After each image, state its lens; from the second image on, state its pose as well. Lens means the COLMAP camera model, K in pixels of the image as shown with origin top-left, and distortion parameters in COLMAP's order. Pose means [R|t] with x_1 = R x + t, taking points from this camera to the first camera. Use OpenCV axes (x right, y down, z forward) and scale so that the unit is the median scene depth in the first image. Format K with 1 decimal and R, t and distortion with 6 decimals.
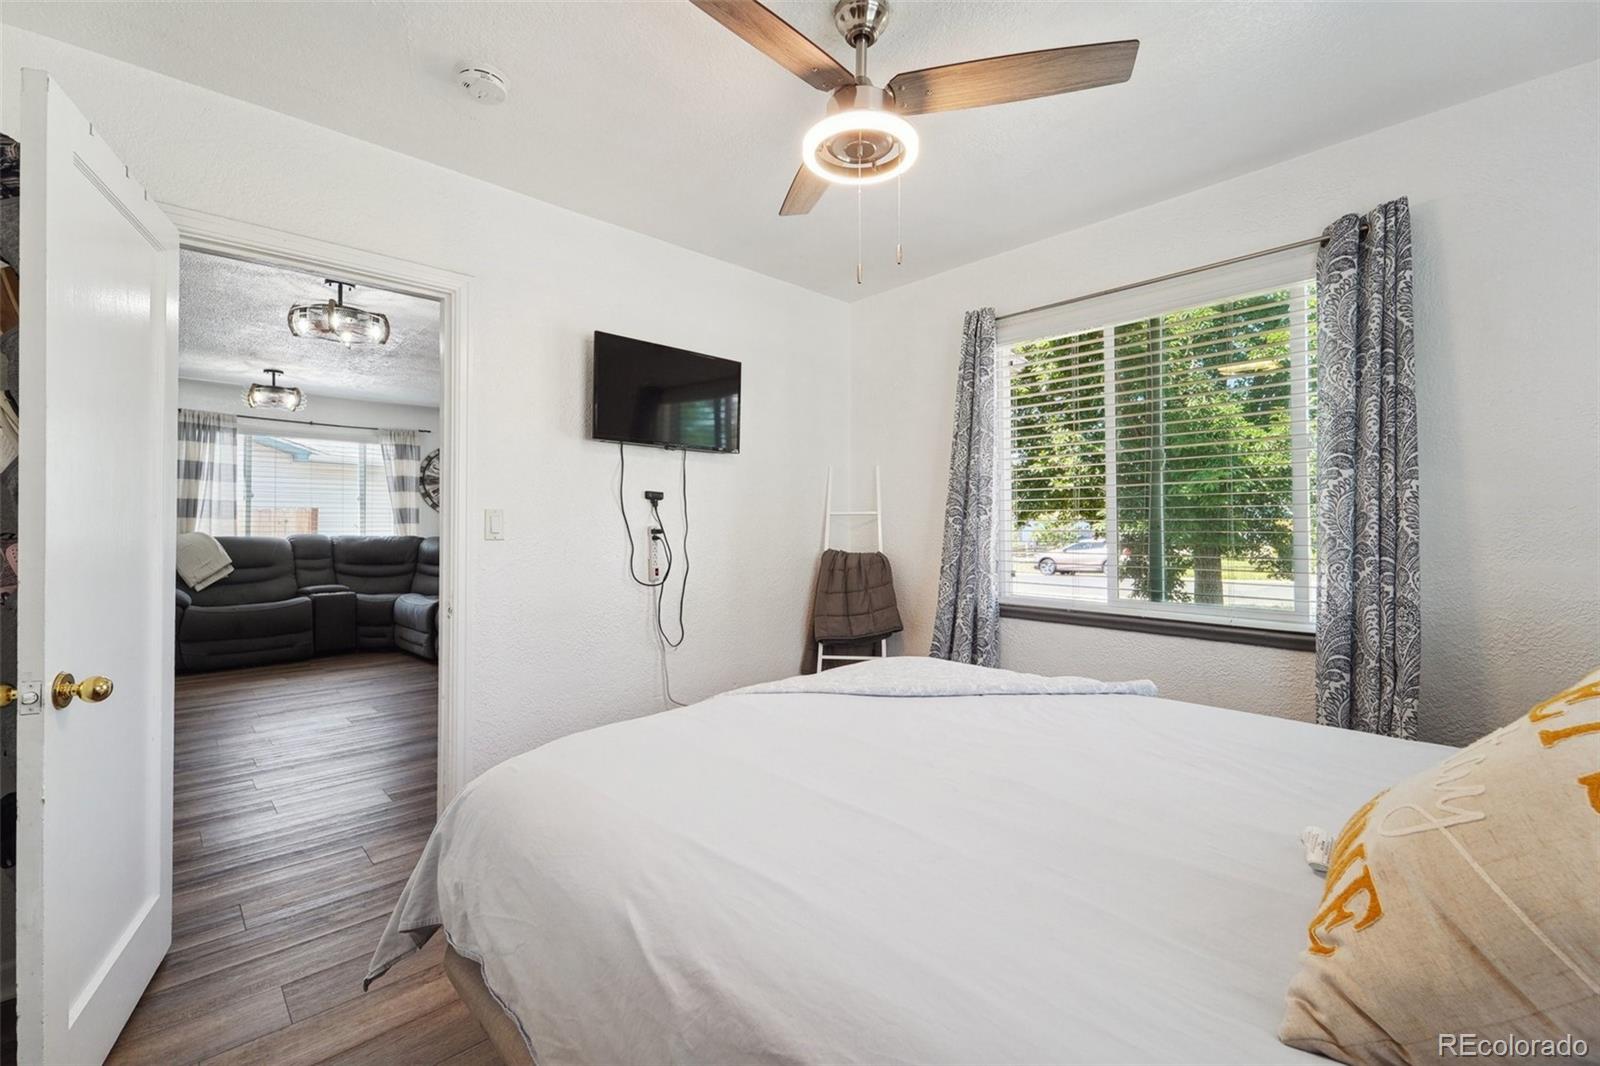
lens RADIAL K [[684.1, 0, 800.0], [0, 684.1, 533.0], [0, 0, 1]] dist [0.024774, -0.000112]
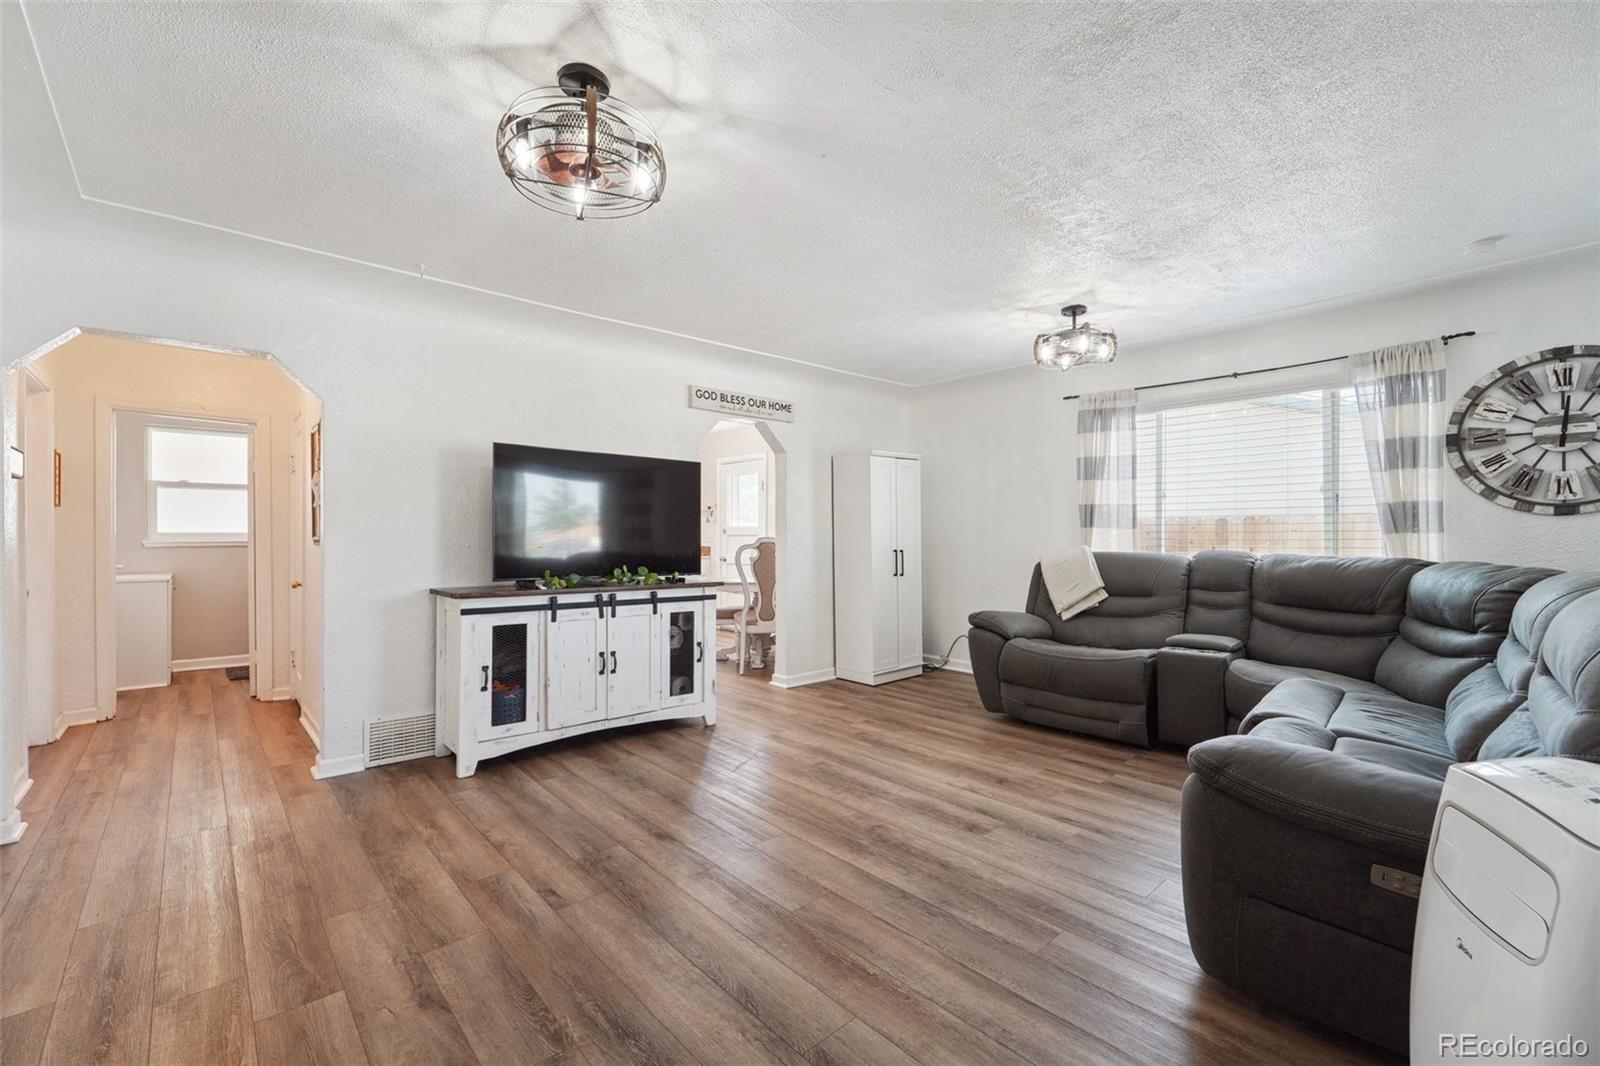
lens RADIAL K [[684.1, 0, 800.0], [0, 684.1, 533.0], [0, 0, 1]] dist [0.024774, -0.000112]
pose [[-0.051319, 0.004263, -0.998673, -0.054463], [-0.001744, 0.999989, 0.004358, -0.017202], [0.998681, 0.001966, -0.051311, 0.658352]]
